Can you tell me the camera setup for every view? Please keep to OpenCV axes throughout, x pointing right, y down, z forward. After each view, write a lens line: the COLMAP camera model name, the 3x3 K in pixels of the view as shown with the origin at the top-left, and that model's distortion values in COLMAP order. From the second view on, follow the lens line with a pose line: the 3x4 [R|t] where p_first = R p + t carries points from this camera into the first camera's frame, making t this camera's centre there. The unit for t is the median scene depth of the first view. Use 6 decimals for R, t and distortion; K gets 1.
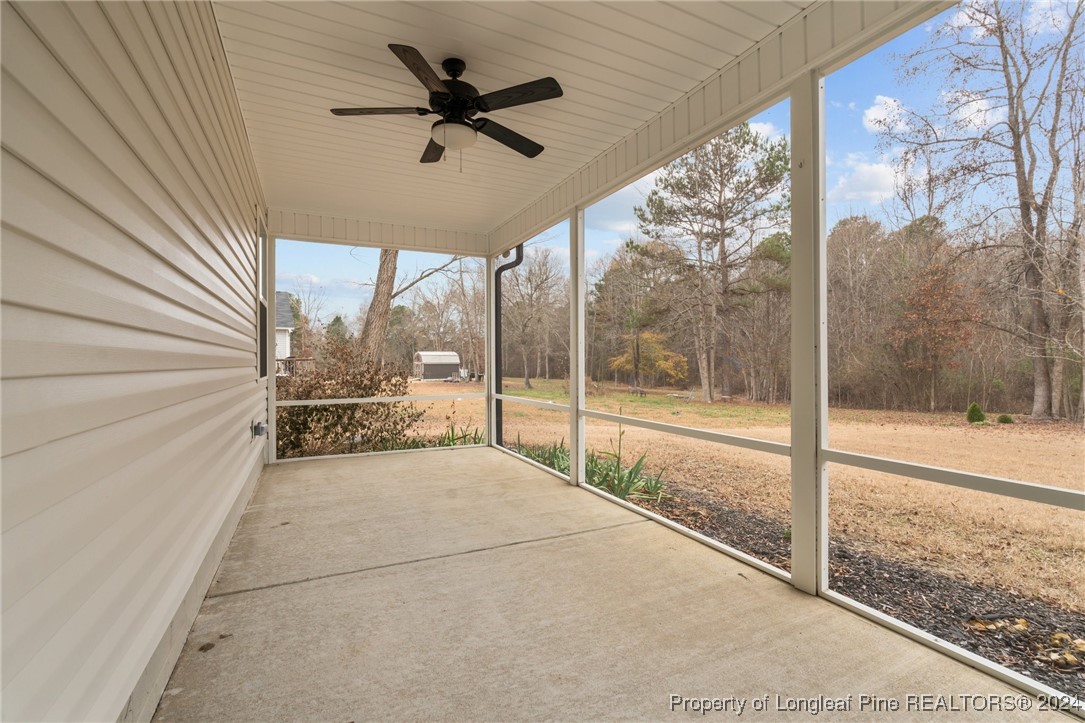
lens RADIAL K [[475.7, 0, 540.5], [0, 475.7, 368.6], [0, 0, 1]] dist [-0.003024, -0.000340]
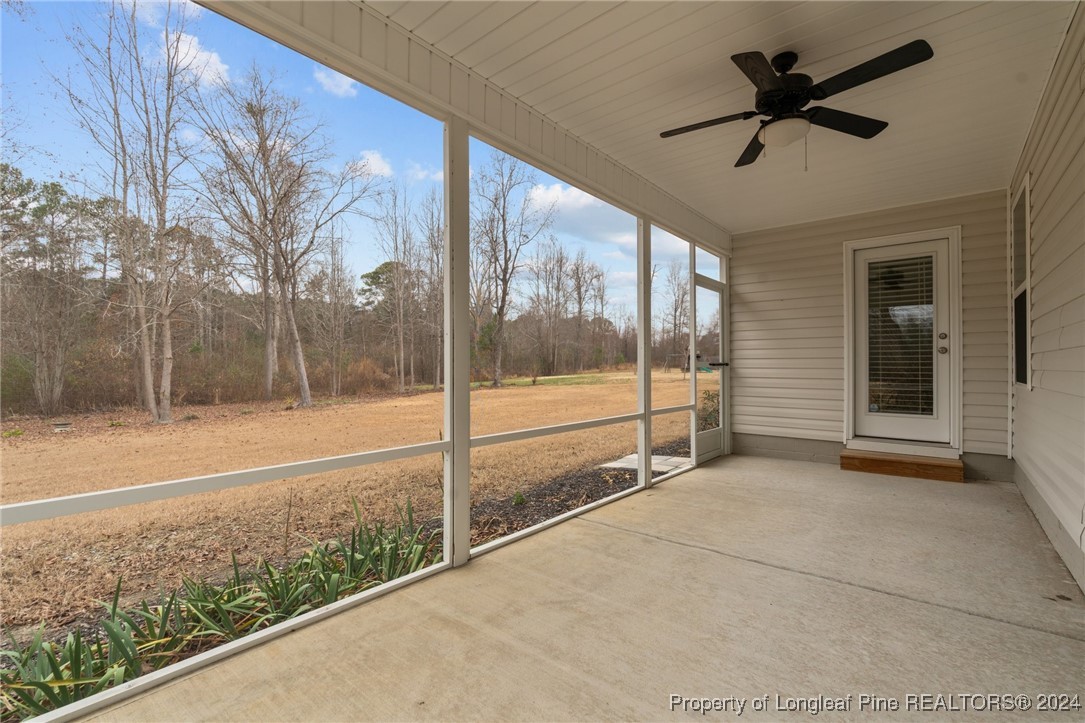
lens RADIAL K [[475.7, 0, 540.5], [0, 475.7, 368.6], [0, 0, 1]] dist [-0.003024, -0.000340]
pose [[-0.406189, 0.001049, 0.913788, -0.706914], [0.011020, 0.999932, 0.003751, -0.014387], [-0.913723, 0.011594, -0.406173, 1.515130]]
